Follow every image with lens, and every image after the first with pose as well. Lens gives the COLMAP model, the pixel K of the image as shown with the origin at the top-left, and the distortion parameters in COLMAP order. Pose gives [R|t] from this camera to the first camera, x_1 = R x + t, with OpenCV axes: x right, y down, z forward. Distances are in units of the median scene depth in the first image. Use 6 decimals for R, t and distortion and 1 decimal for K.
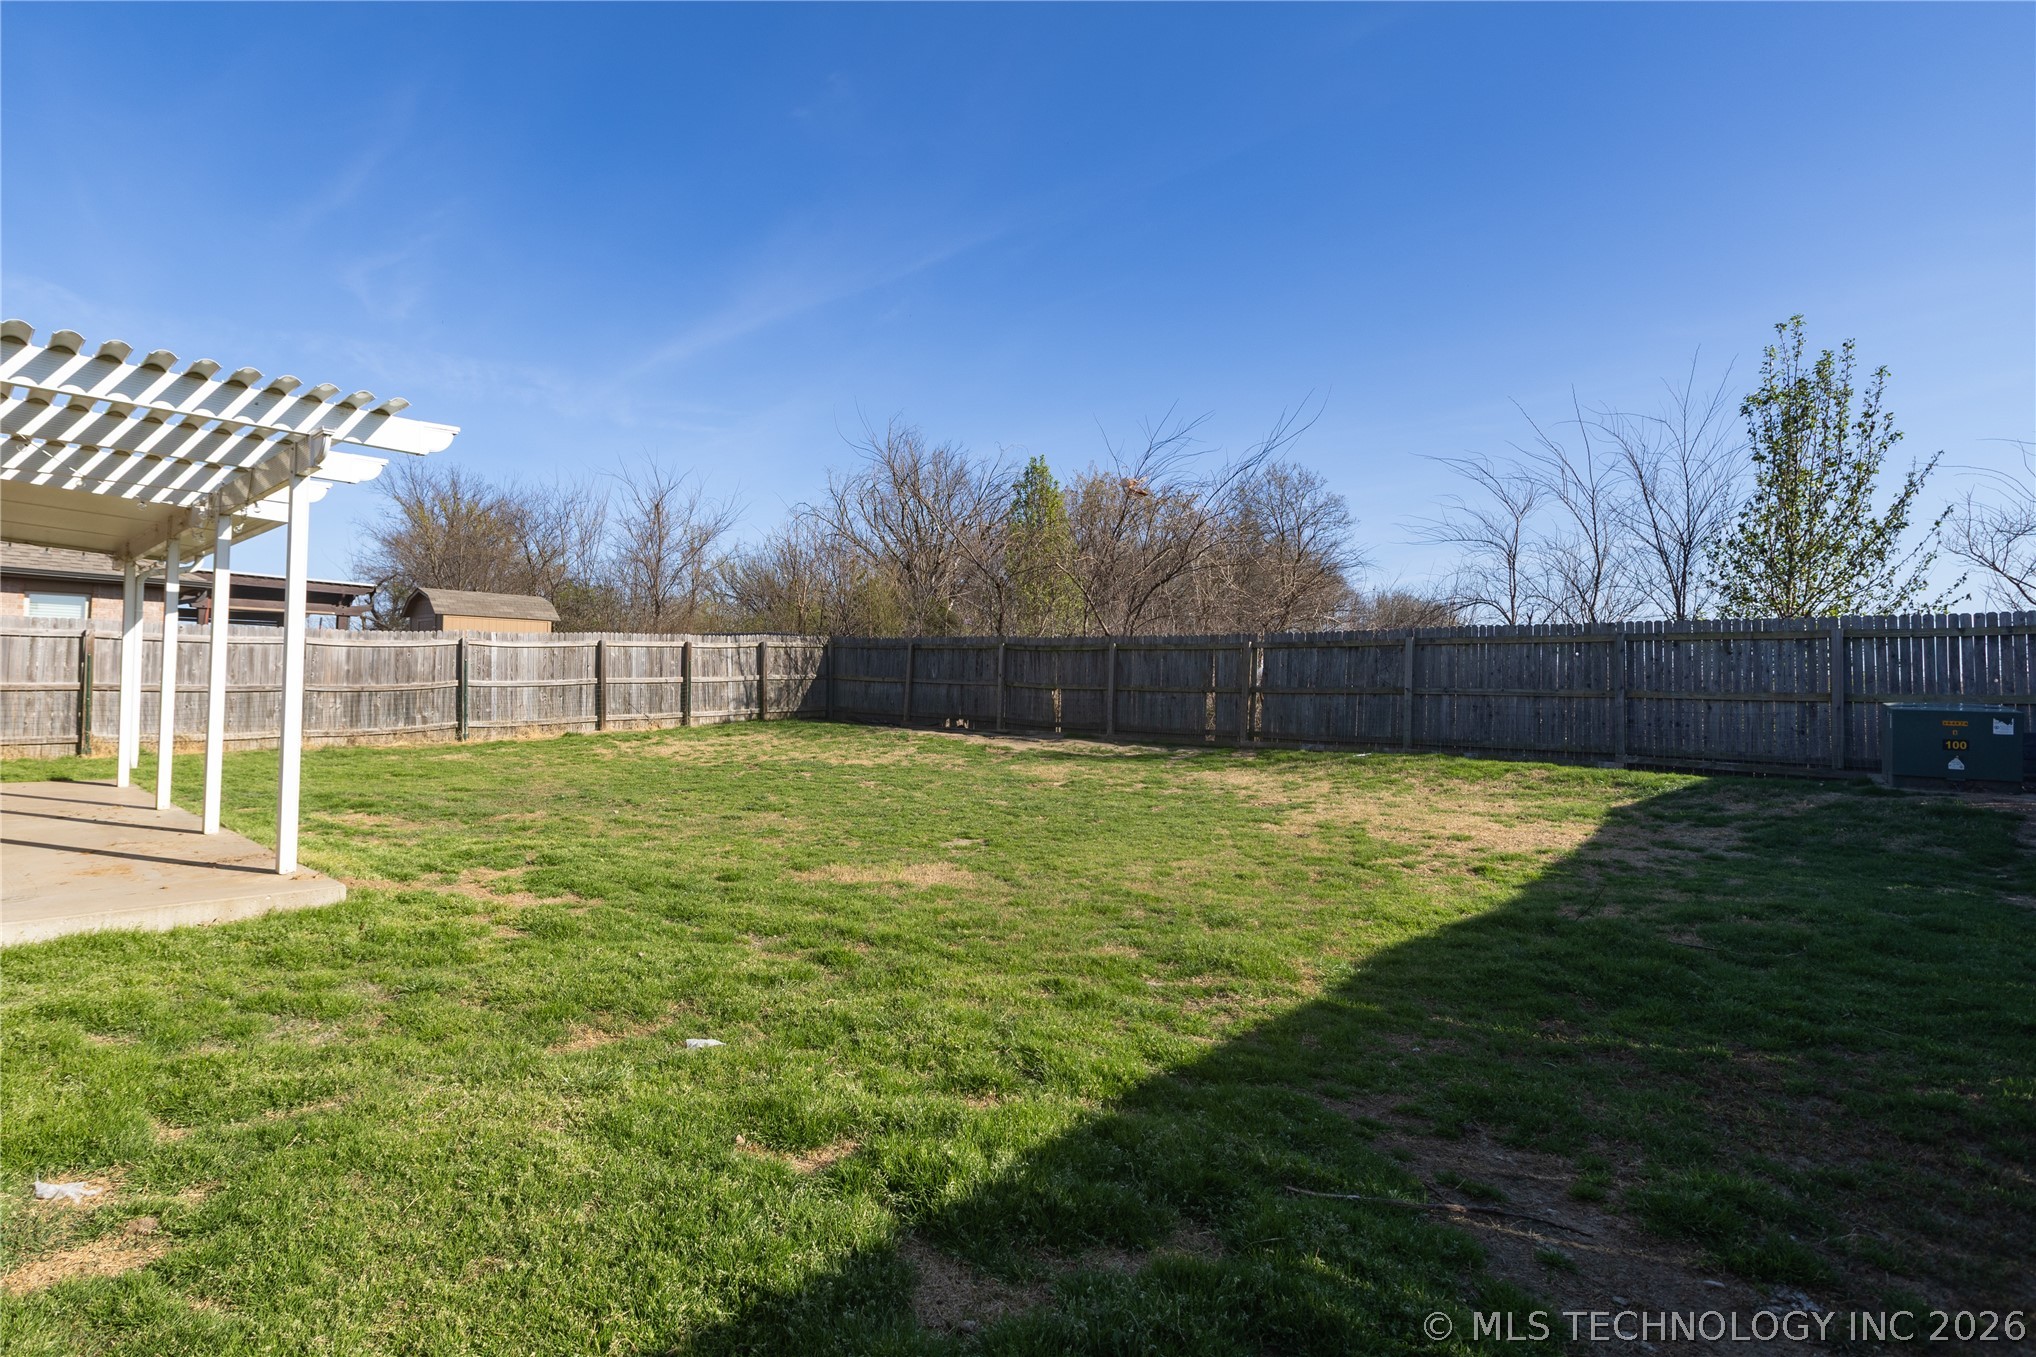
lens RADIAL K [[952.9, 0, 864.6], [0, 952.9, 673.9], [0, 0, 1]] dist [0.000288, -0.000160]
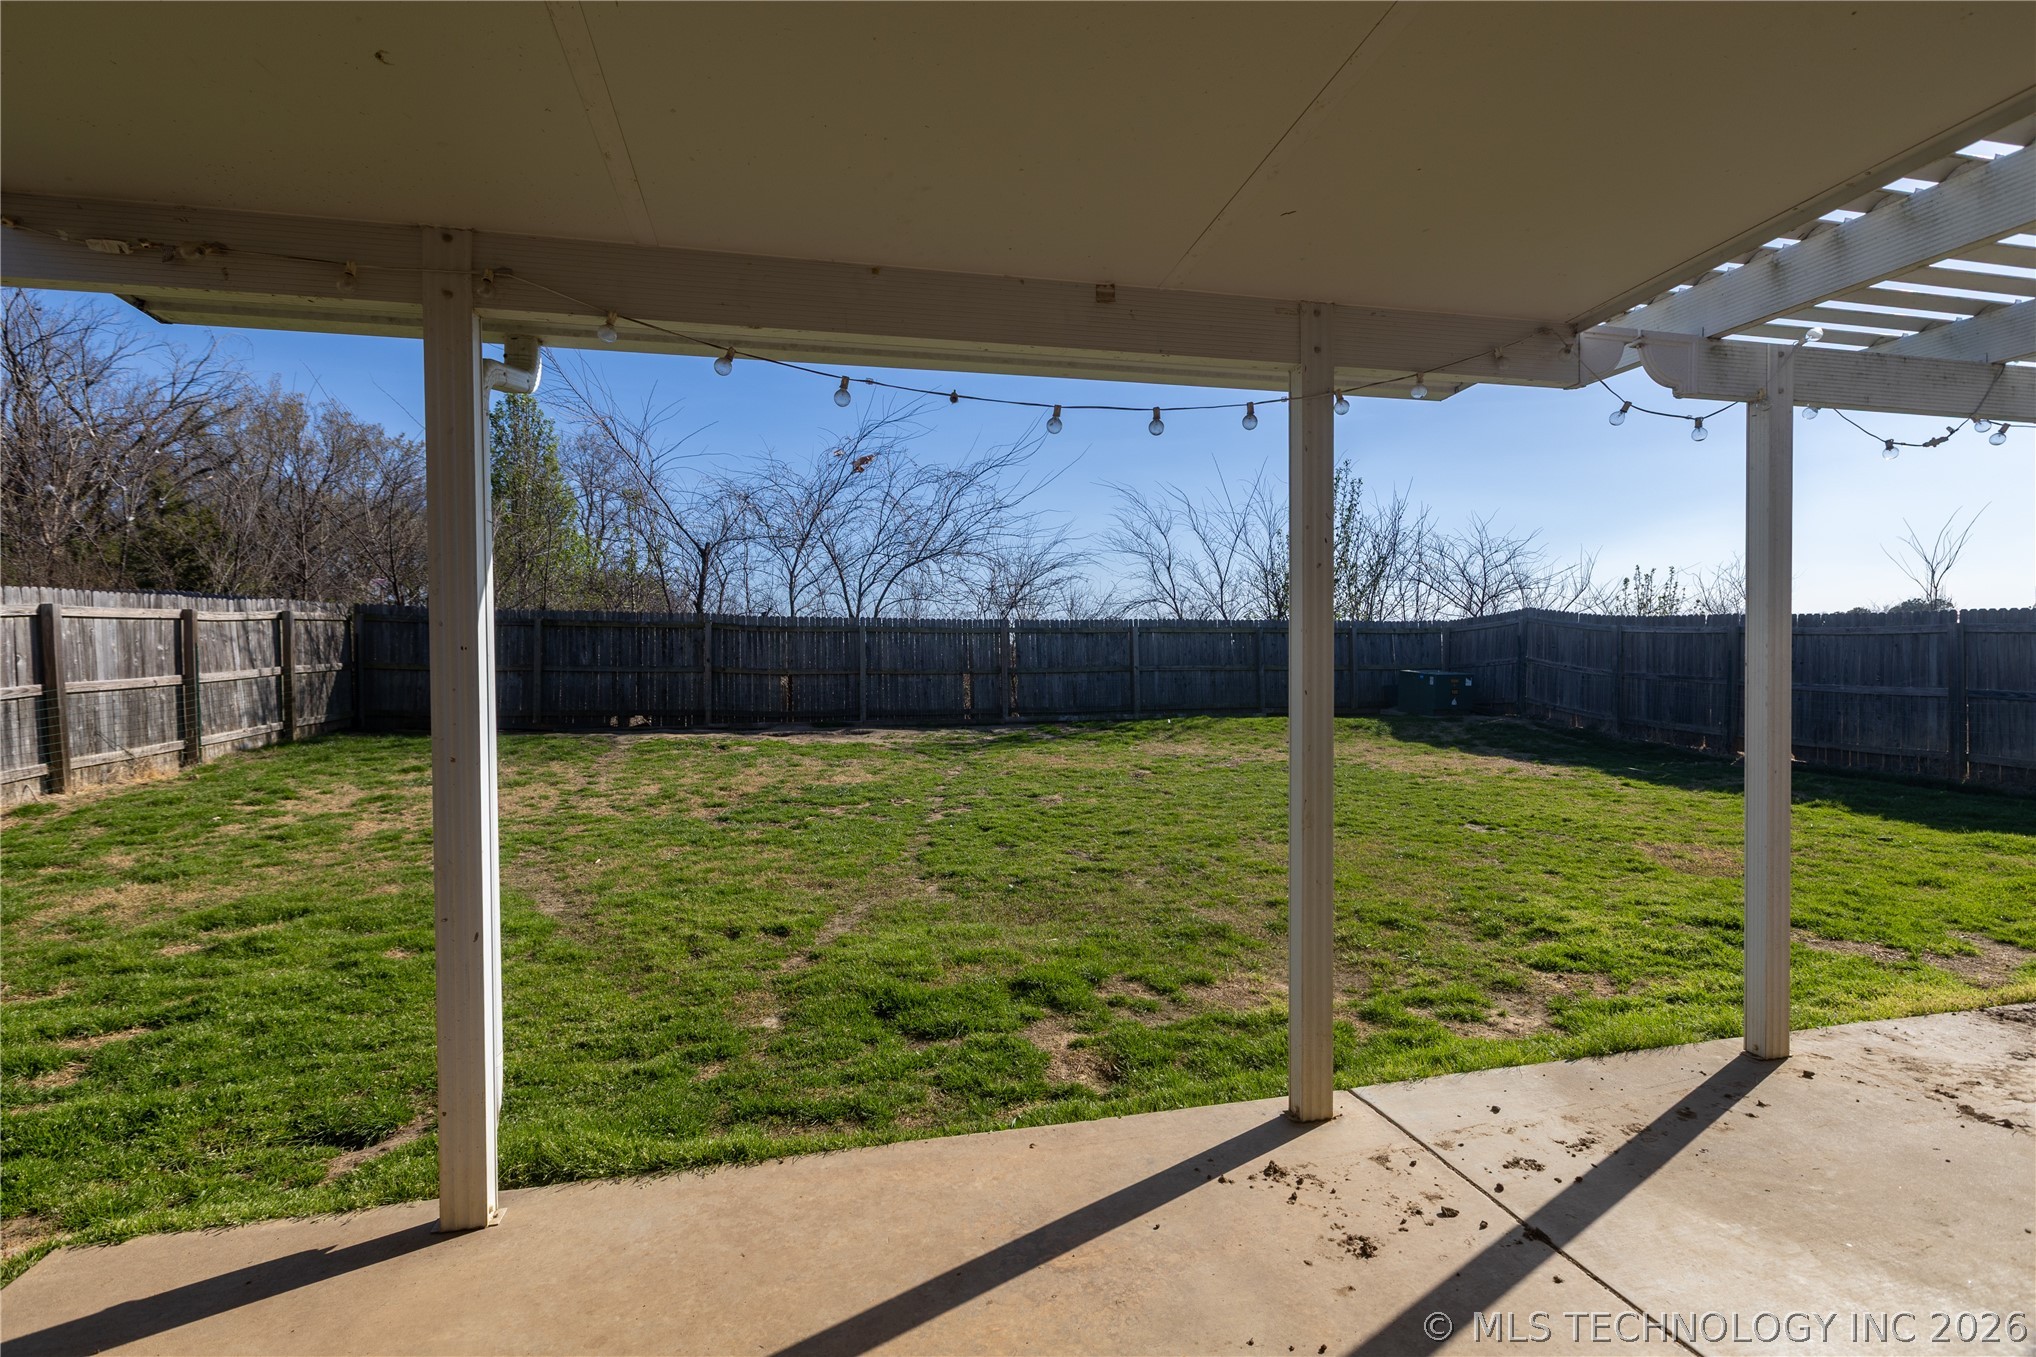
lens RADIAL K [[926.2, 0, 1026.5], [0, 926.2, 678.2], [0, 0, 1]] dist [0.002231, -0.000994]
pose [[0.531269, -0.037286, 0.846382, -0.452568], [0.004900, 0.999150, 0.040941, -0.016795], [-0.847189, -0.017604, 0.531000, 0.377699]]
